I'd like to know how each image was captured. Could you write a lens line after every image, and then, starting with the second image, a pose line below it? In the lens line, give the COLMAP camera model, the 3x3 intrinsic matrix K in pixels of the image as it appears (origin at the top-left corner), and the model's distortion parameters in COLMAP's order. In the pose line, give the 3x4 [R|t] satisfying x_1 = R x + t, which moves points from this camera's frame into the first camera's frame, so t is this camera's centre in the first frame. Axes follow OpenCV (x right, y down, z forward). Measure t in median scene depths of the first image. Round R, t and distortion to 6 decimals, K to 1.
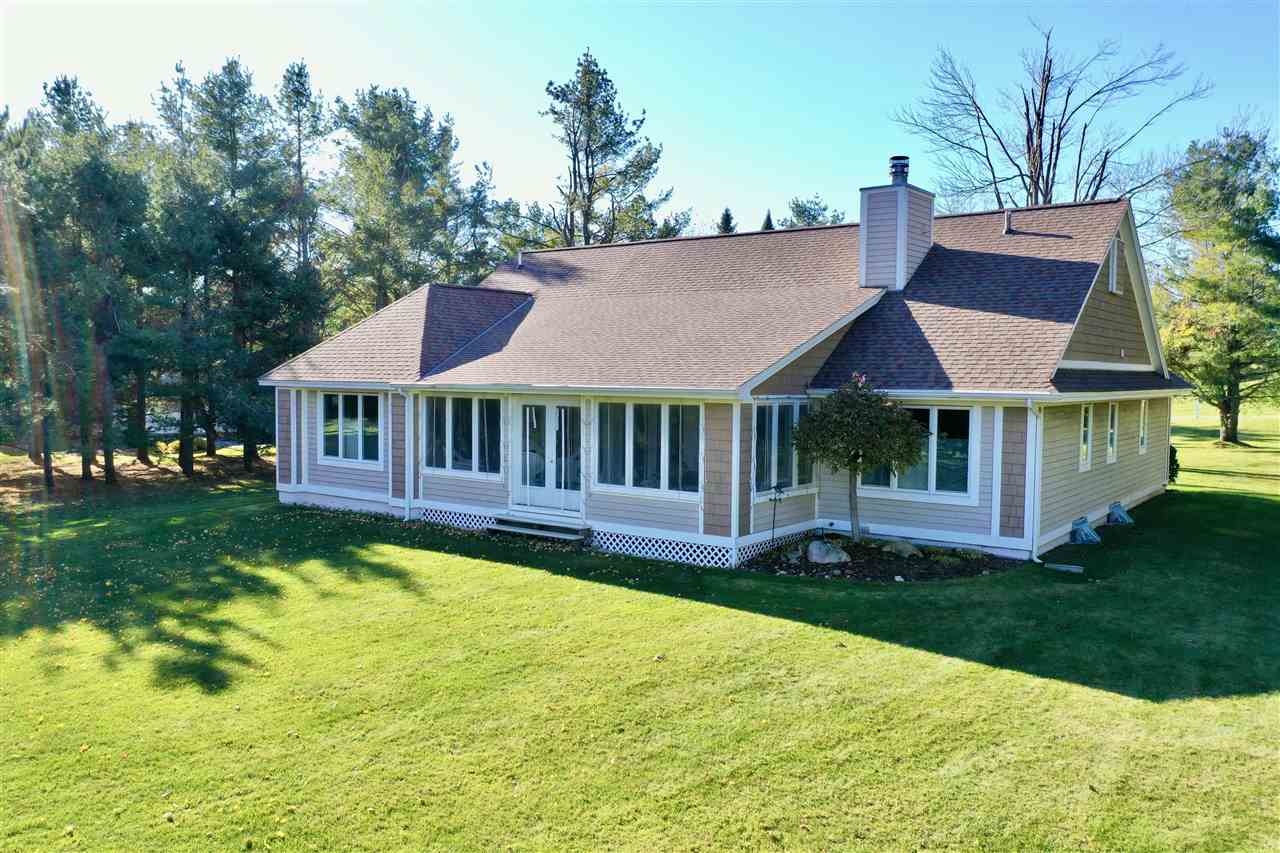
lens RADIAL K [[999.9, 0, 619.0], [0, 999.9, 404.8], [0, 0, 1]] dist [0.047562, -0.140571]
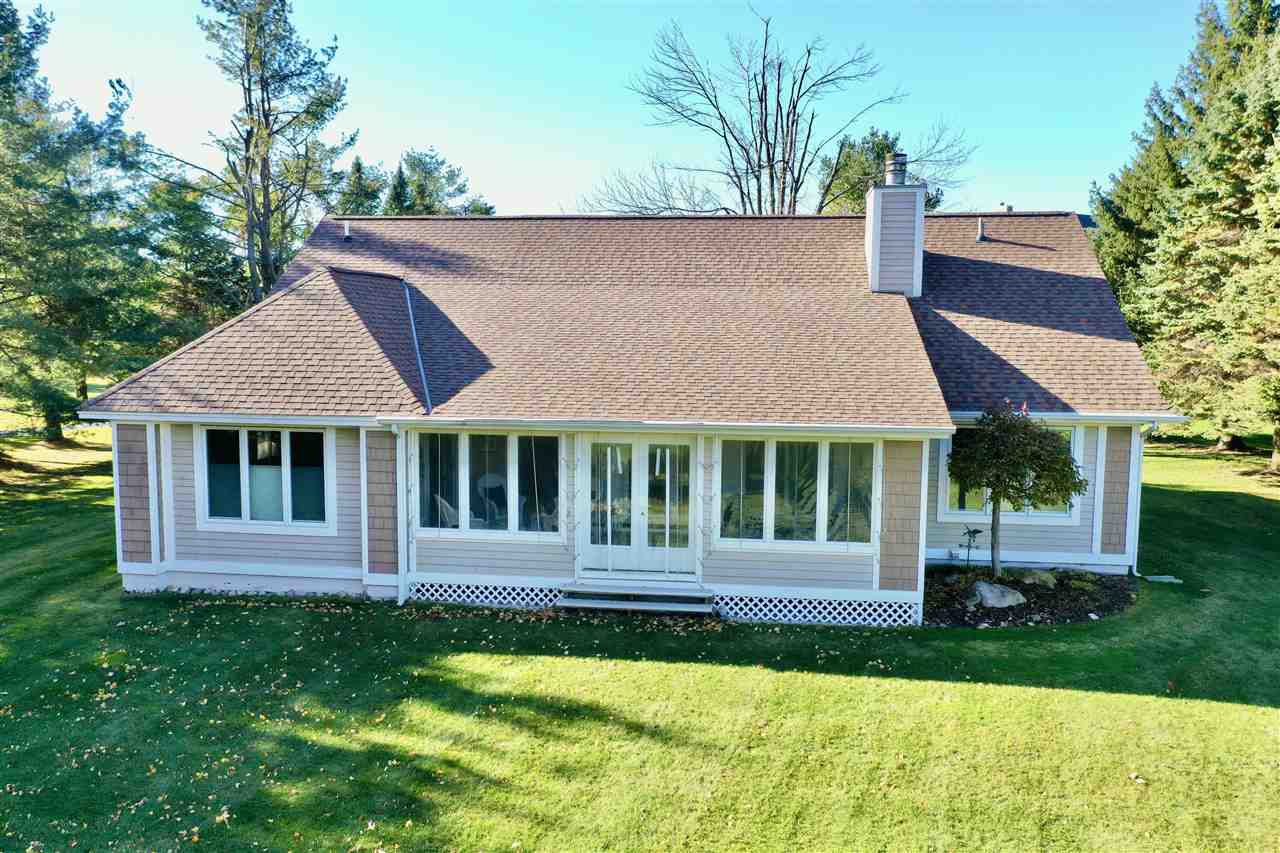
lens RADIAL K [[1008.5, 0, 641.9], [0, 1008.5, 434.5], [0, 0, 1]] dist [-0.006899, -0.002647]
pose [[0.864705, -0.054875, 0.499273, -0.457377], [0.015654, 0.996476, 0.082410, -0.070540], [-0.502036, -0.063445, 0.862516, 0.312663]]
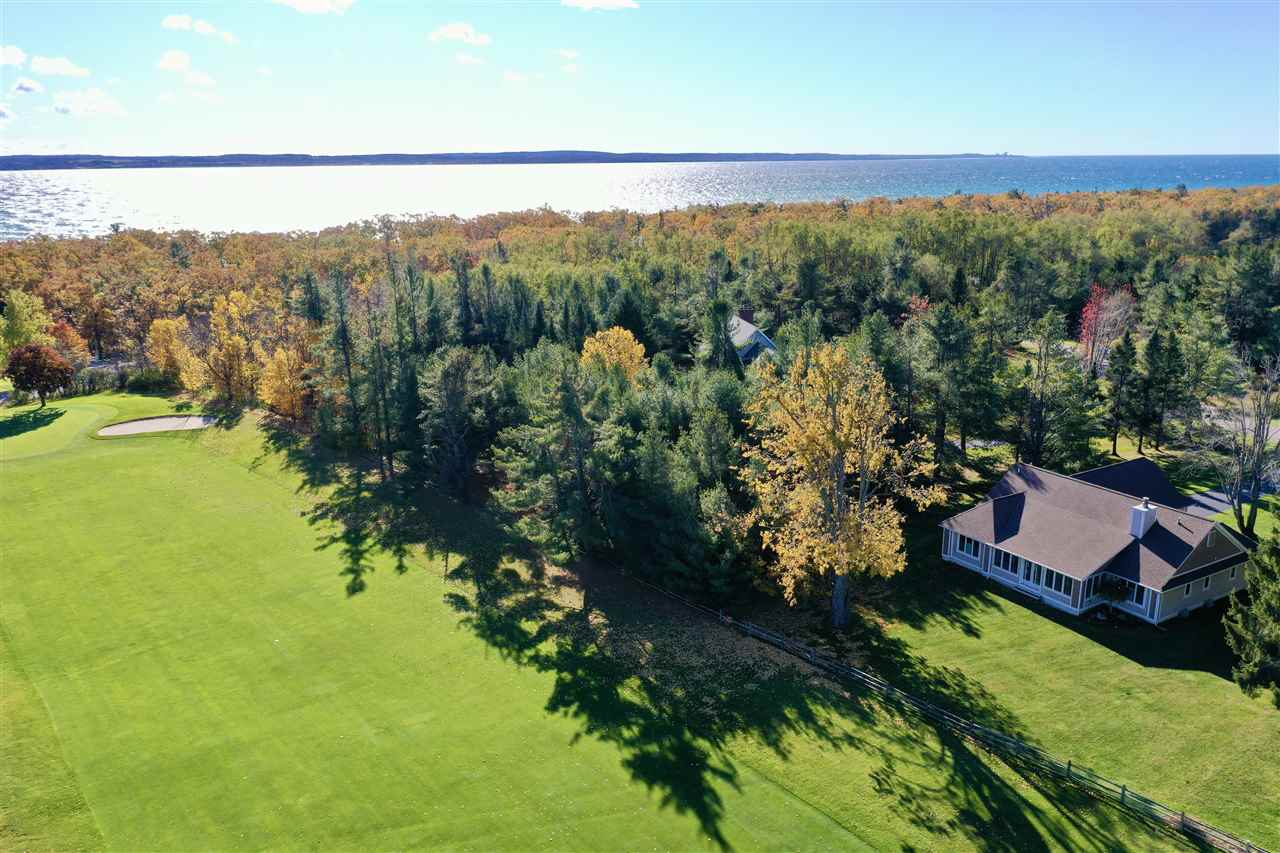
lens RADIAL K [[1008.5, 0, 641.9], [0, 1008.5, 434.5], [0, 0, 1]] dist [-0.006899, -0.002647]
pose [[0.927534, 0.072878, -0.366563, -0.080105], [0.016623, 0.971789, 0.235267, -1.411603], [0.373368, -0.224311, 0.900156, -2.930055]]
